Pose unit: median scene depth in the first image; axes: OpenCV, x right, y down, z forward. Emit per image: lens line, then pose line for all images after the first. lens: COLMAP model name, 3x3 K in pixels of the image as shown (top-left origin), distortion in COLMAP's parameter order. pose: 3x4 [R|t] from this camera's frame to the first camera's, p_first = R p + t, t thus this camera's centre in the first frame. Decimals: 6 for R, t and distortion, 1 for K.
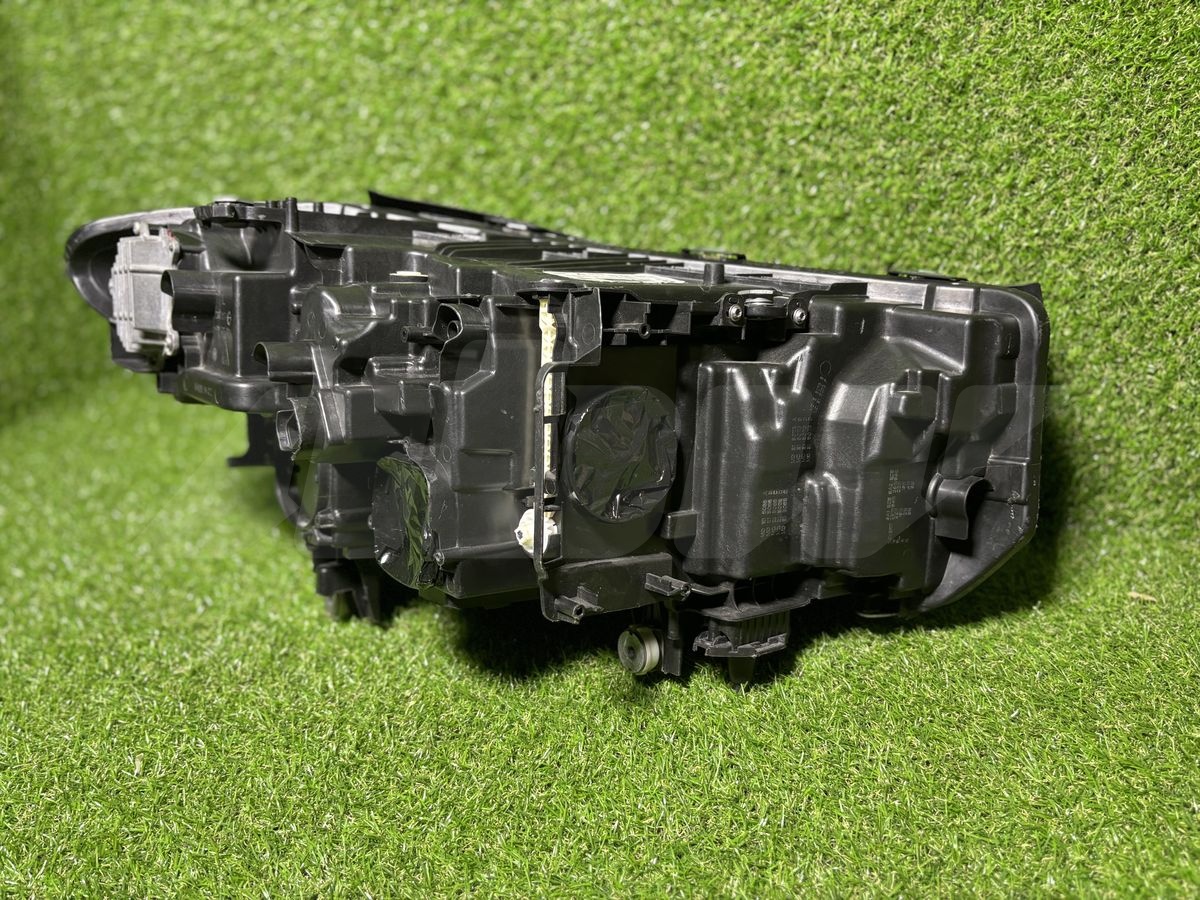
lens RADIAL K [[914.5, 0, 601.8], [0, 914.5, 446.8], [0, 0, 1]] dist [0.060554, -0.085783]
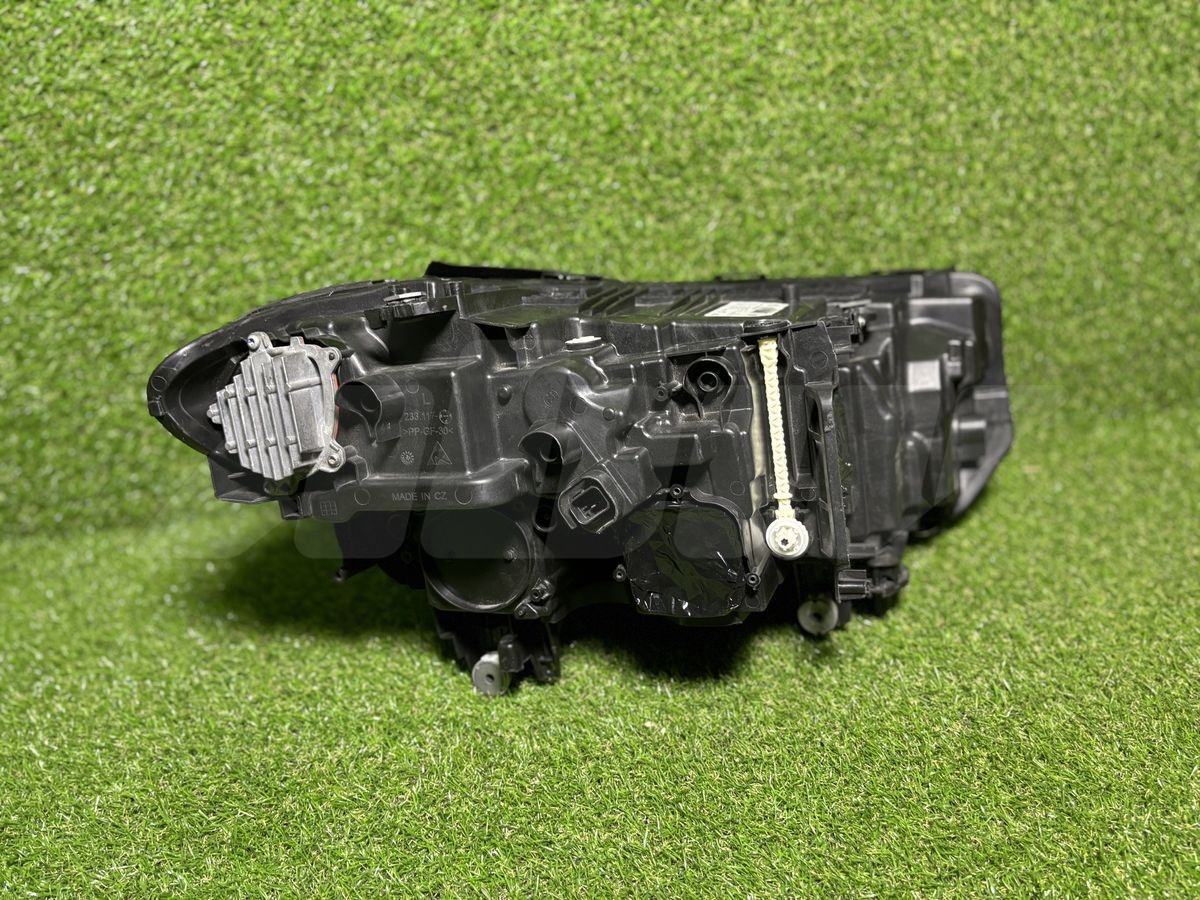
lens RADIAL K [[920.1, 0, 597.3], [0, 920.1, 438.1], [0, 0, 1]] dist [0.026572, -0.001085]
pose [[0.843391, -0.228930, 0.486089, -0.660314], [0.225344, 0.971988, 0.066786, -0.130285], [-0.487762, 0.053211, 0.871353, 0.075484]]
